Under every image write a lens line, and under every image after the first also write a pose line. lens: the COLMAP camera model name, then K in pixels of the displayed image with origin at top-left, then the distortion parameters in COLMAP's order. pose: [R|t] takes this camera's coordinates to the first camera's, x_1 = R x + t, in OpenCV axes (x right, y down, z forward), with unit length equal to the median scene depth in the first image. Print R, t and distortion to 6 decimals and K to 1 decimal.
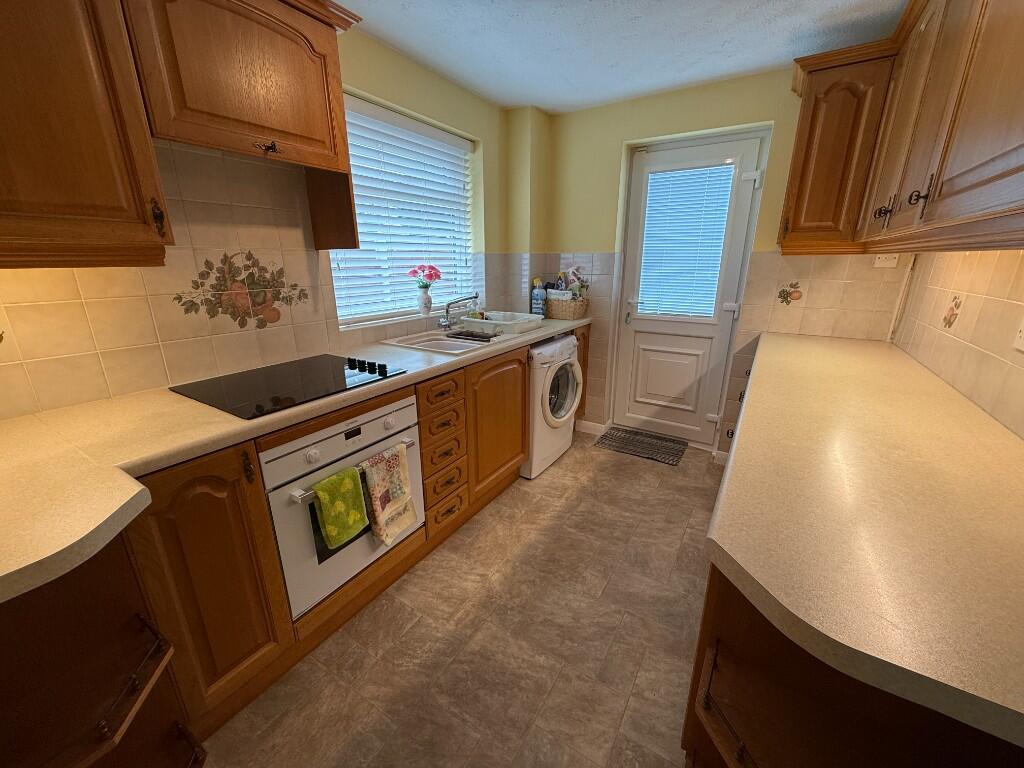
lens RADIAL K [[406.5, 0, 509.6], [0, 406.5, 385.7], [0, 0, 1]] dist [-0.000227, -0.000259]
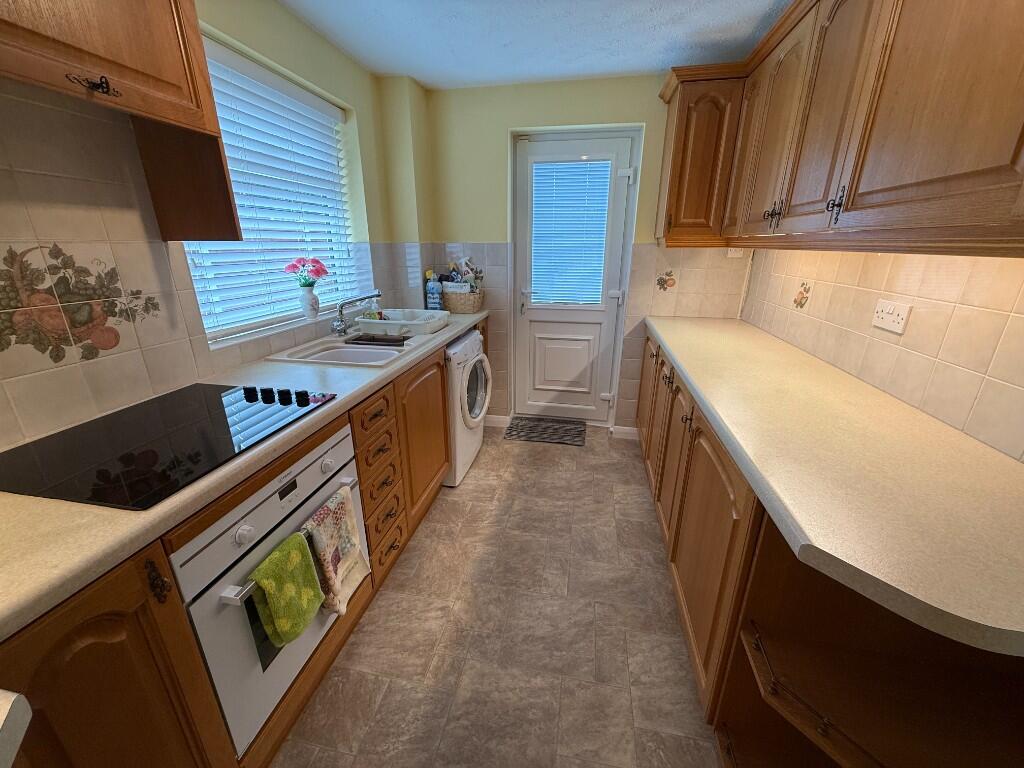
lens RADIAL K [[406.5, 0, 509.6], [0, 406.5, 385.7], [0, 0, 1]] dist [-0.000227, -0.000259]
pose [[0.931003, -0.116620, 0.345879, -0.186882], [0.104930, 0.993098, 0.052402, -0.055307], [-0.349603, -0.012493, 0.936815, 0.115503]]
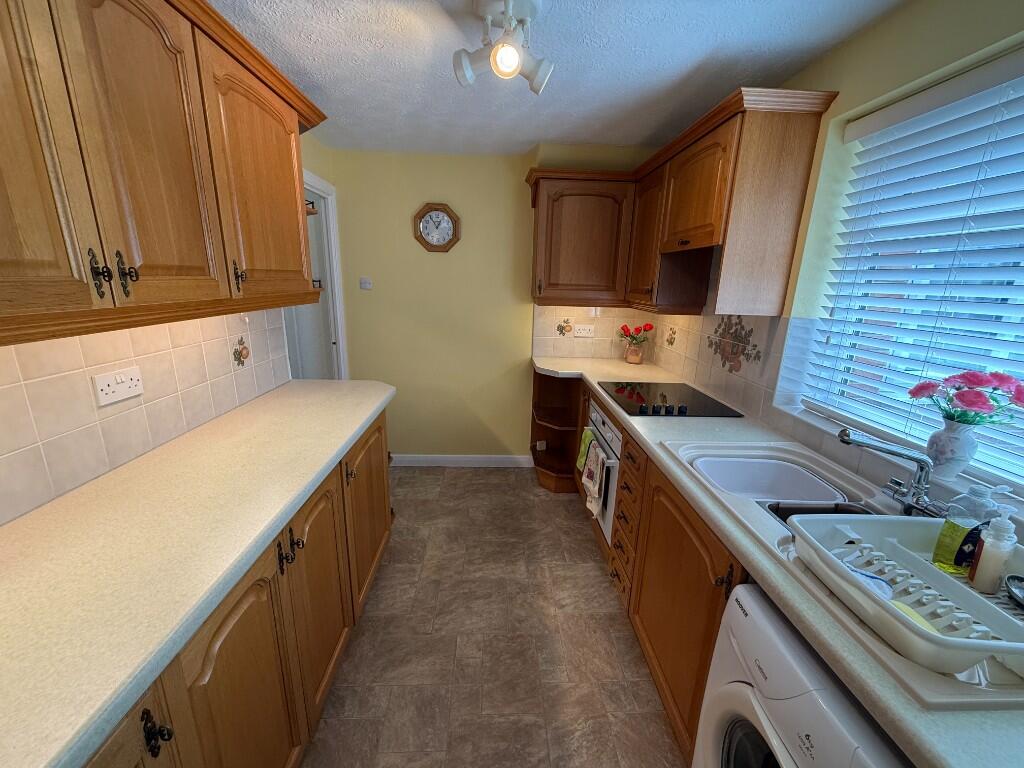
lens RADIAL K [[406.5, 0, 509.6], [0, 406.5, 385.7], [0, 0, 1]] dist [-0.000227, -0.000259]
pose [[-0.823150, 0.124577, -0.553990, 0.579593], [-0.194122, 0.855112, 0.480729, -0.526963], [0.533611, 0.503254, -0.679702, 1.389686]]
